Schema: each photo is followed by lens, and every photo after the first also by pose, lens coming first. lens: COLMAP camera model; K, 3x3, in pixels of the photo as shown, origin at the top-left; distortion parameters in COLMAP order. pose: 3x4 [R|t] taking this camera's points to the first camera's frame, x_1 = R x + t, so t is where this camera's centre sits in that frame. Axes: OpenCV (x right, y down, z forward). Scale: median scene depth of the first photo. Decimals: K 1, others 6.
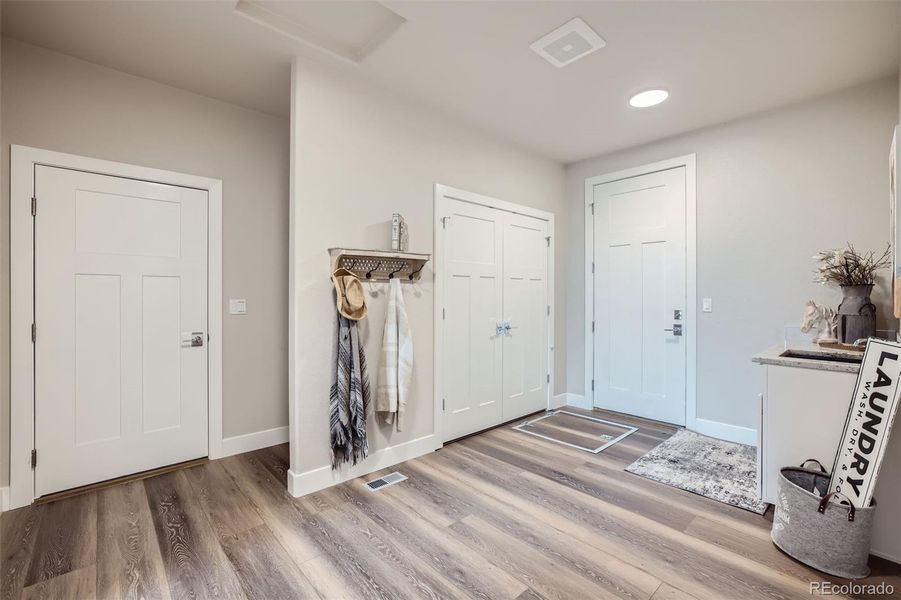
lens RADIAL K [[383.7, 0, 442.7], [0, 383.7, 299.3], [0, 0, 1]] dist [-0.028215, 0.013007]
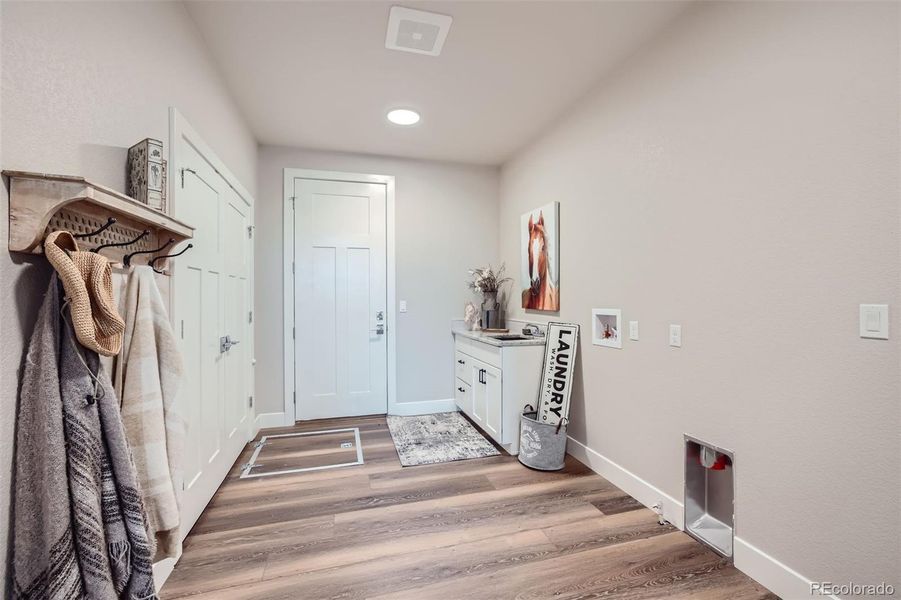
lens RADIAL K [[383.7, 0, 442.7], [0, 383.7, 299.3], [0, 0, 1]] dist [-0.028215, 0.013007]
pose [[0.449640, -0.003499, 0.893203, -0.406937], [0.011981, 0.999926, -0.002114, -0.003715], [-0.893129, 0.011652, 0.449649, 0.435236]]
